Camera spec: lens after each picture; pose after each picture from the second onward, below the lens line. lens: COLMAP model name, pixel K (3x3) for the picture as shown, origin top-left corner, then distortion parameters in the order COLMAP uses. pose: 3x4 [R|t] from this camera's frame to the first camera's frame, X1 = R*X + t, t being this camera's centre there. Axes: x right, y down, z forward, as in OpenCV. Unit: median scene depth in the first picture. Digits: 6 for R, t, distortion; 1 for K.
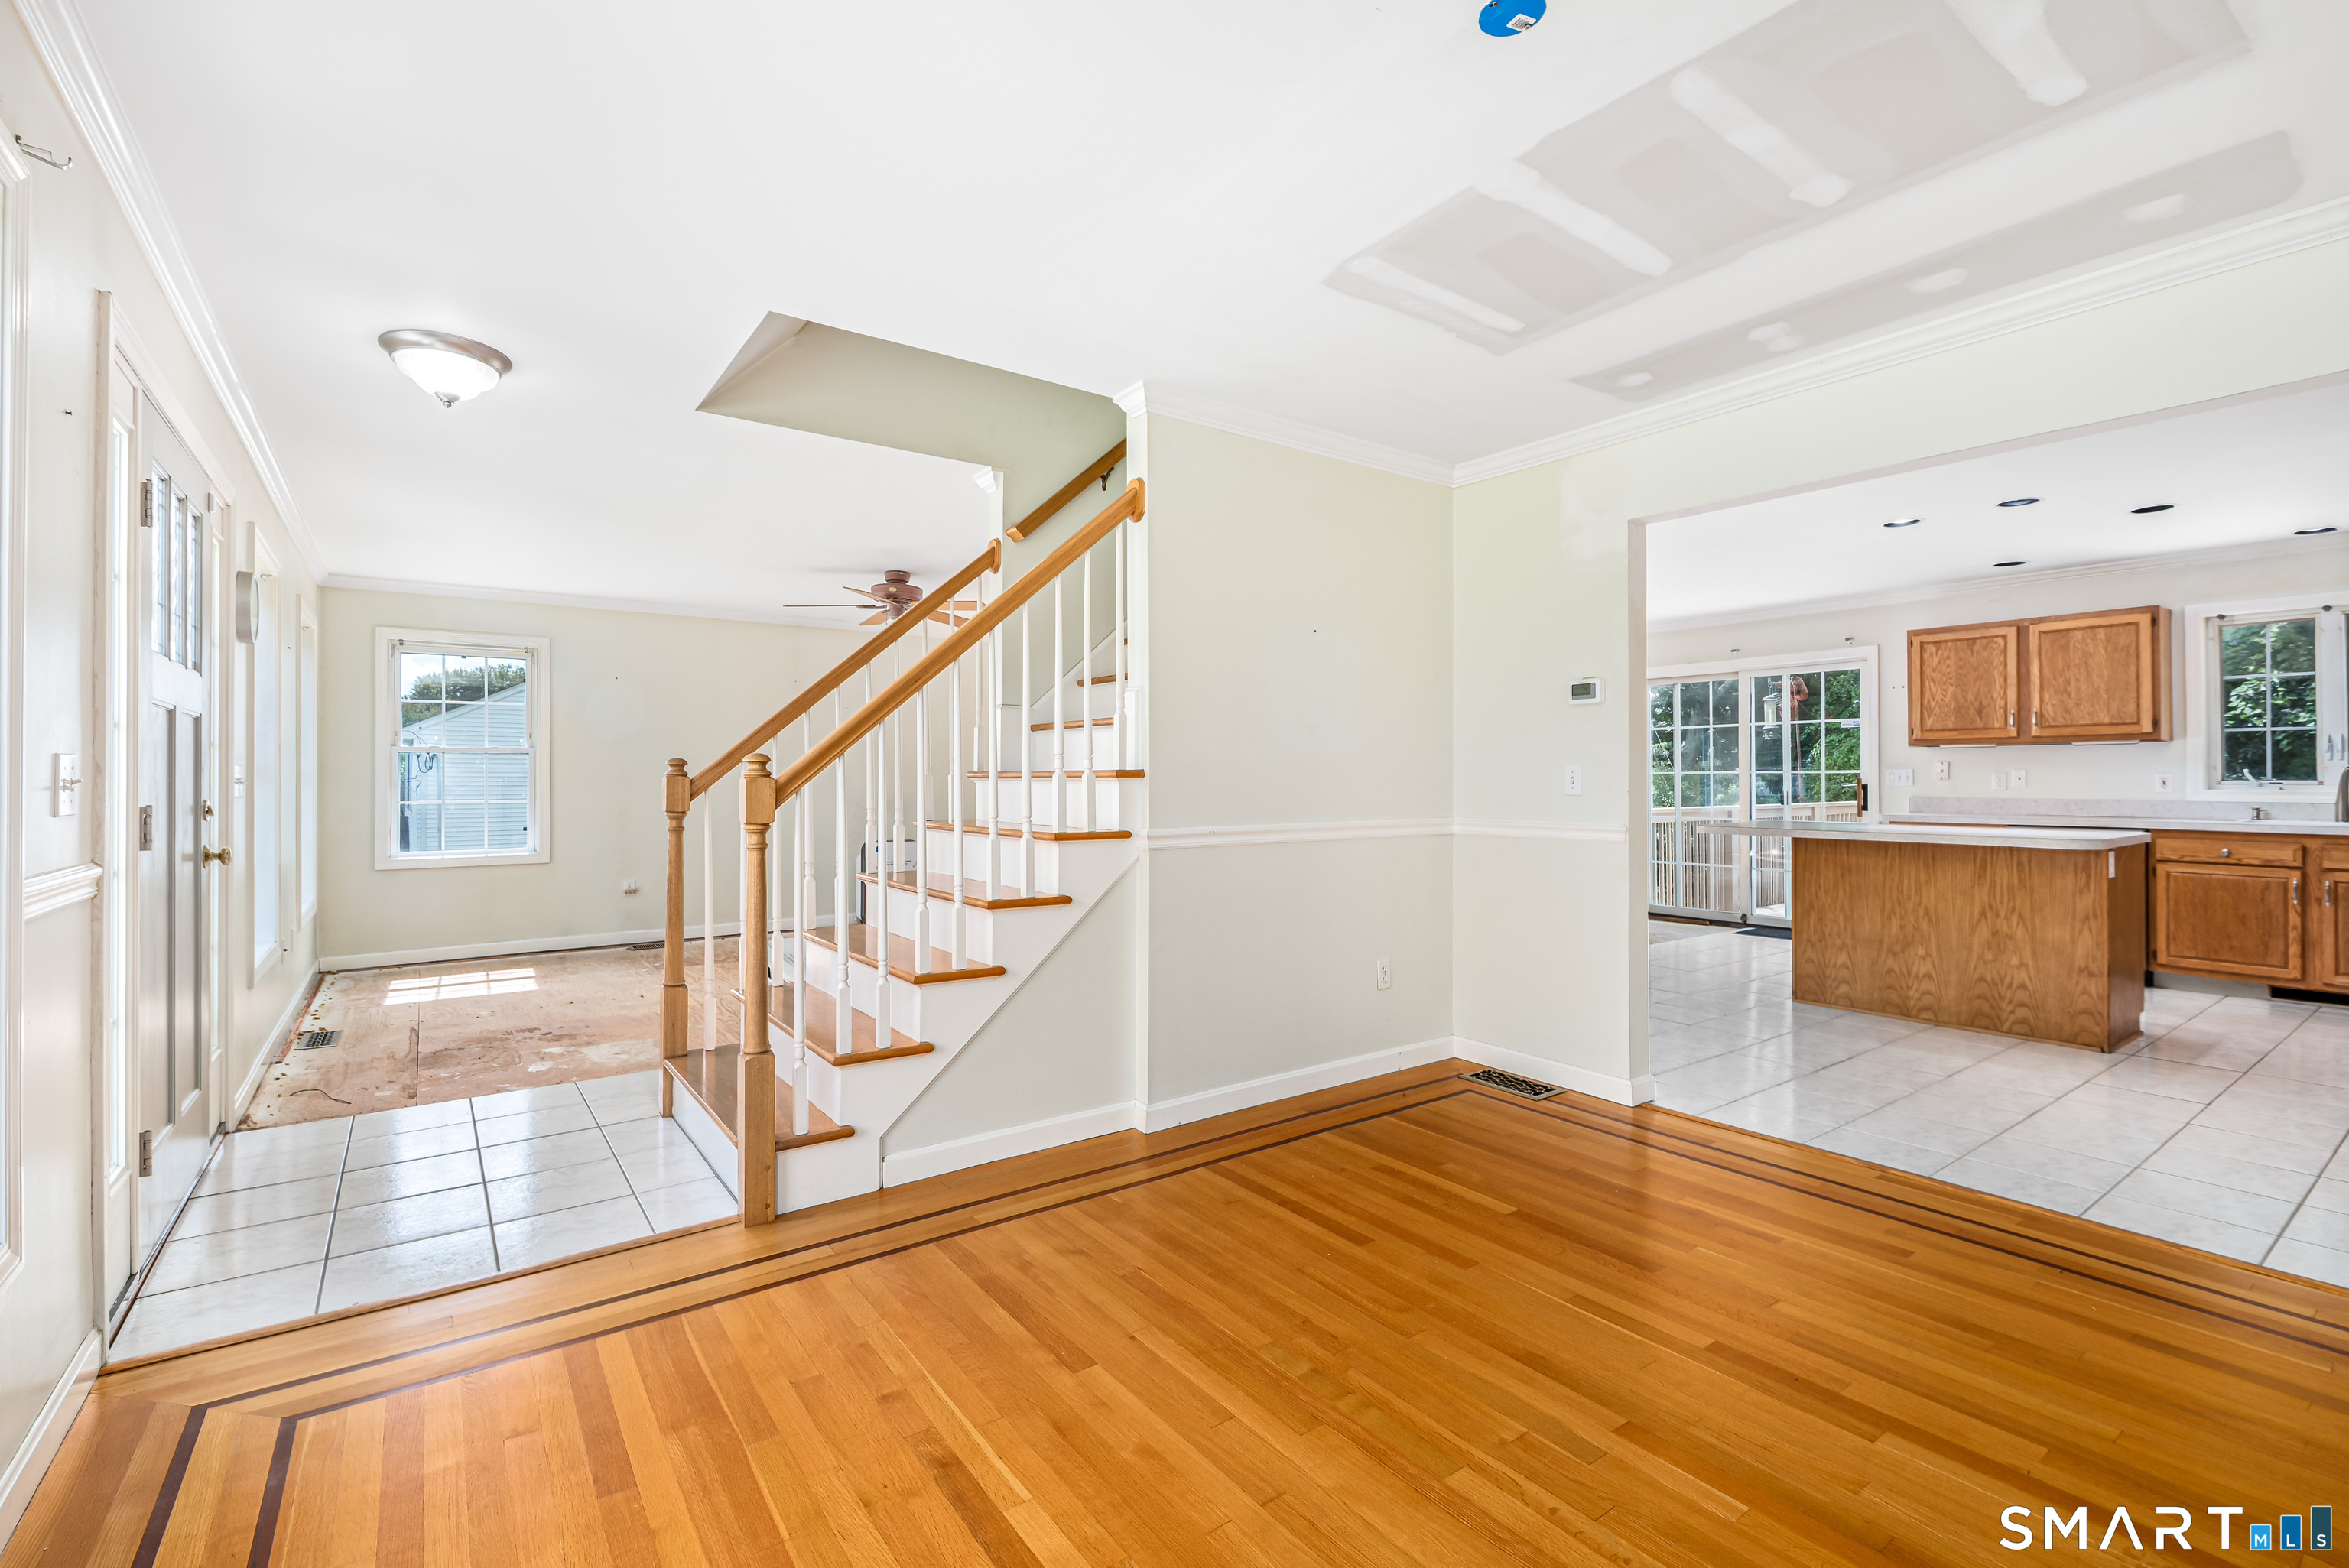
lens RADIAL K [[1022.1, 0, 1176.7], [0, 1022.1, 775.6], [0, 0, 1]] dist [-0.000105, 0.000274]
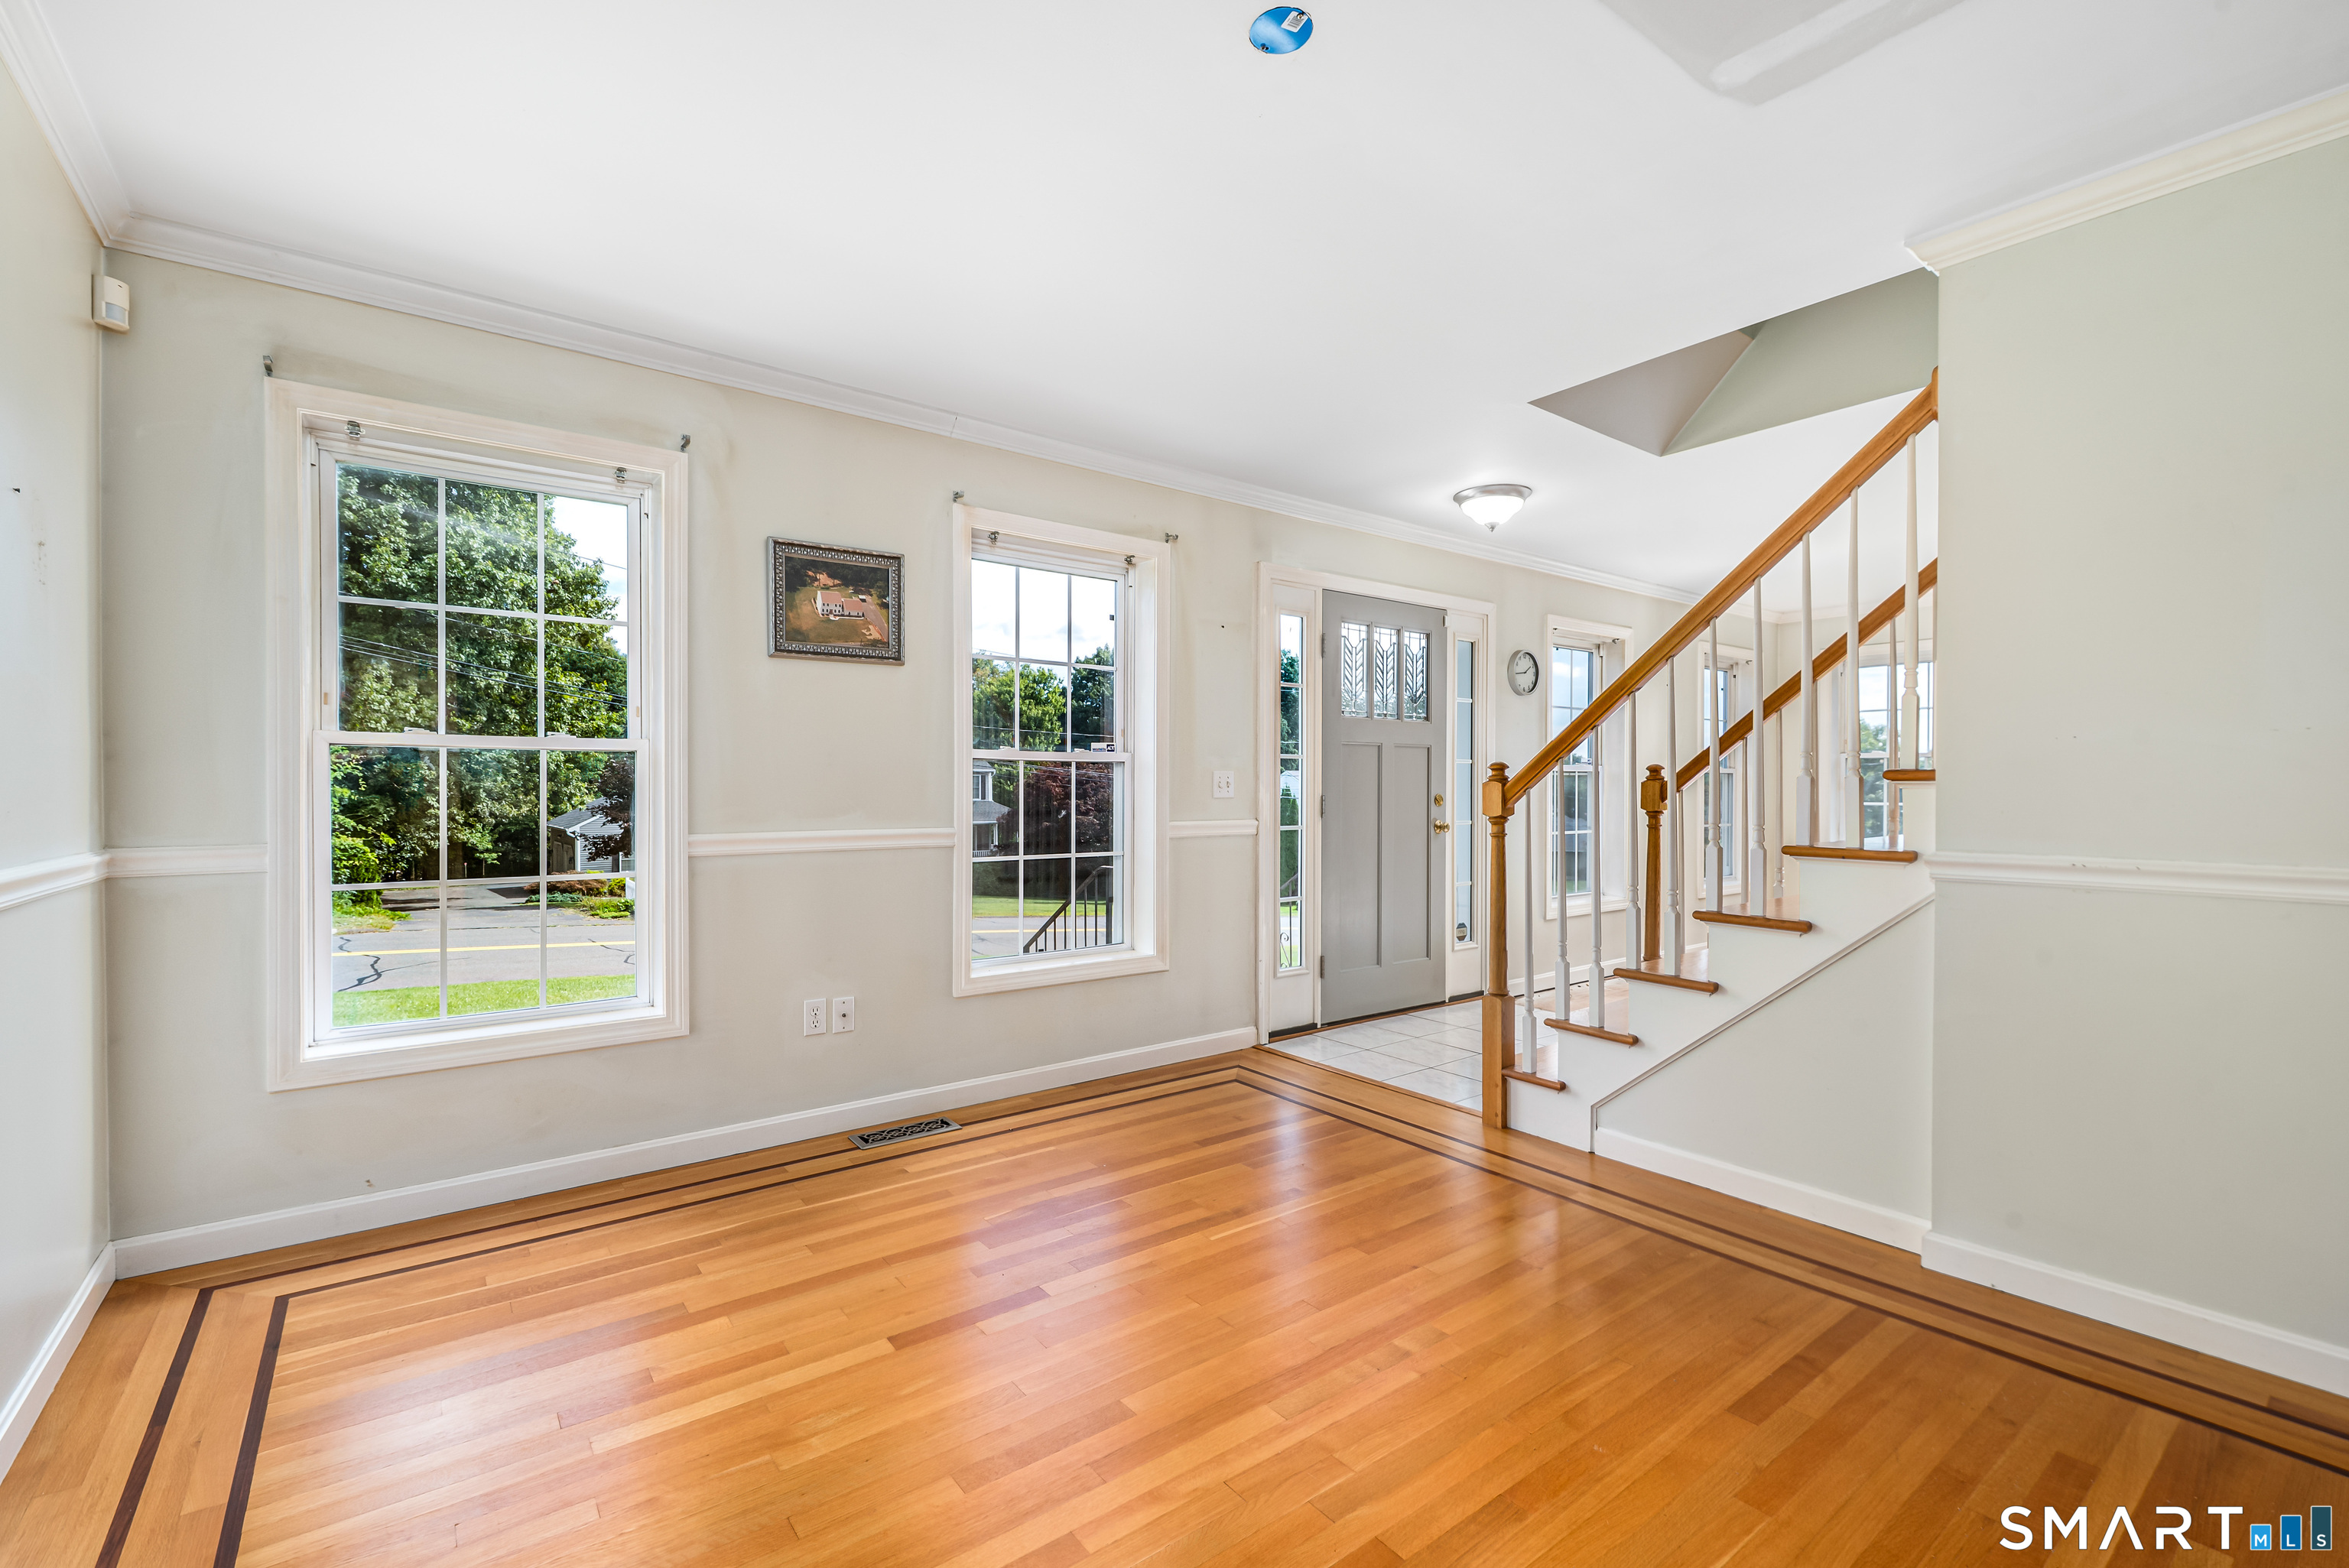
lens RADIAL K [[1100.8, 0, 1171.8], [0, 1100.8, 797.0], [0, 0, 1]] dist [-0.001630, -0.000648]
pose [[-0.014226, 0.010021, -0.999849, 0.888308], [-0.000897, 0.999949, 0.010035, 0.008390], [0.999898, 0.001040, -0.014217, 0.555076]]
